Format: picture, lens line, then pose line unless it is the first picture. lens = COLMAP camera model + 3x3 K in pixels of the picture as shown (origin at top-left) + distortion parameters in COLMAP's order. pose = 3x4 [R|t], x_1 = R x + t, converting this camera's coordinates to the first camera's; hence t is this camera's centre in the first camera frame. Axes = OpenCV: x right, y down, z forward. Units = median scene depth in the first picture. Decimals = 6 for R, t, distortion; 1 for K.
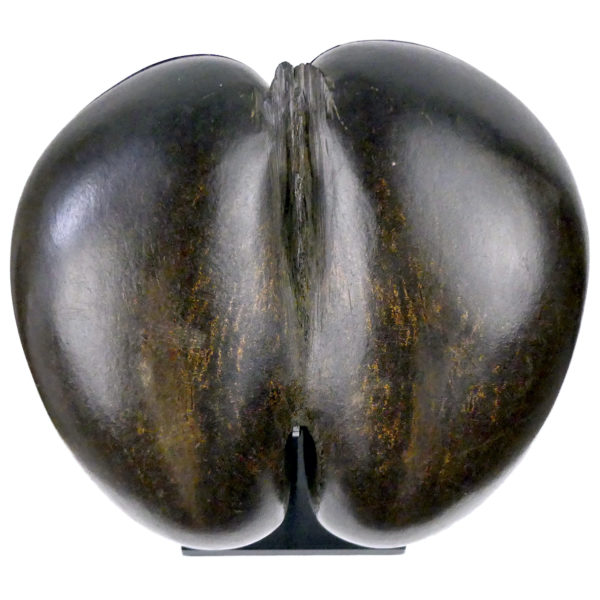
lens RADIAL K [[1426.0, 0, 298.6], [0, 1426.0, 300.0], [0, 0, 1]] dist [0.011390, 0.000000]
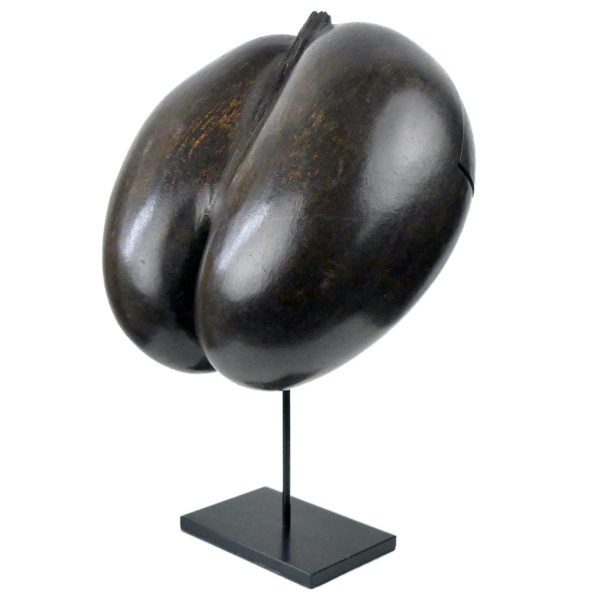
lens RADIAL K [[1101.8, 0, 299.9], [0, 1101.8, 300.0], [0, 0, 1]] dist [0.038123, 0.000000]
pose [[0.707211, 0.120057, -0.696735, 0.866379], [-0.609081, 0.603846, -0.514189, 0.669333], [0.358989, 0.788008, 0.500171, 0.590235]]
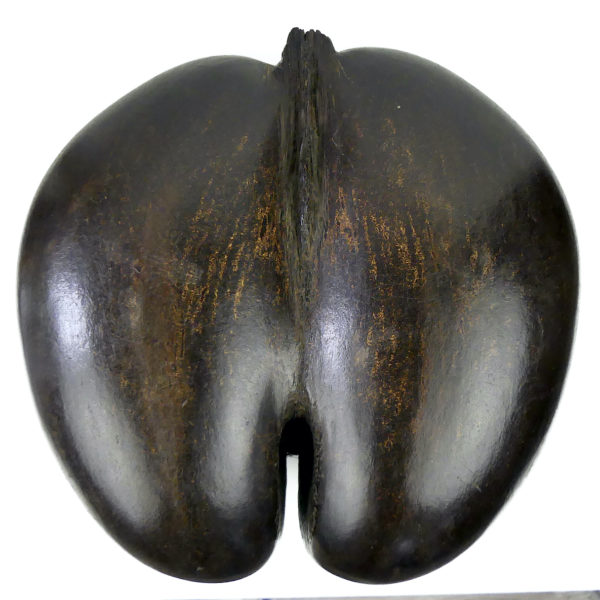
lens RADIAL K [[802.9, 0, 316.0], [0, 802.9, 297.5], [0, 0, 1]] dist [-0.005056, 0.000000]
pose [[0.999295, 0.033705, 0.016556, 0.001922], [-0.022285, 0.887133, -0.460976, 0.282583], [-0.030224, 0.460282, 0.887258, 0.528073]]
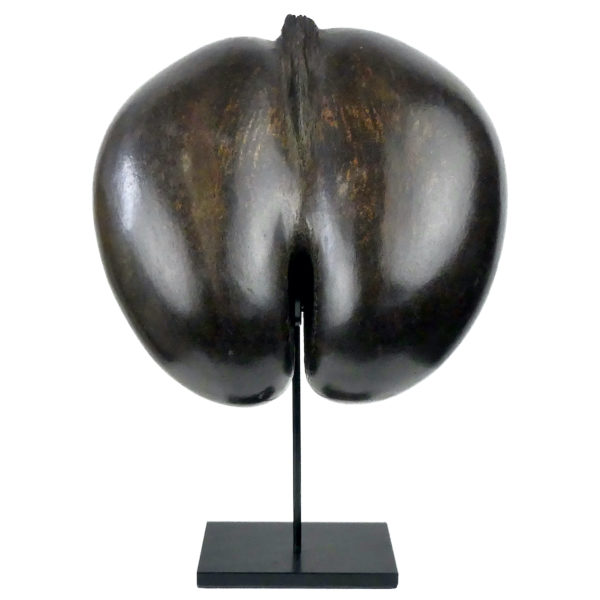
lens RADIAL K [[1101.8, 0, 300.4], [0, 1101.8, 300.0], [0, 0, 1]] dist [0.038123, 0.000000]
pose [[0.999982, -0.003596, -0.004825, 0.006045], [-0.001268, 0.657972, -0.753041, 0.930059], [0.005883, 0.753033, 0.657956, 0.408116]]
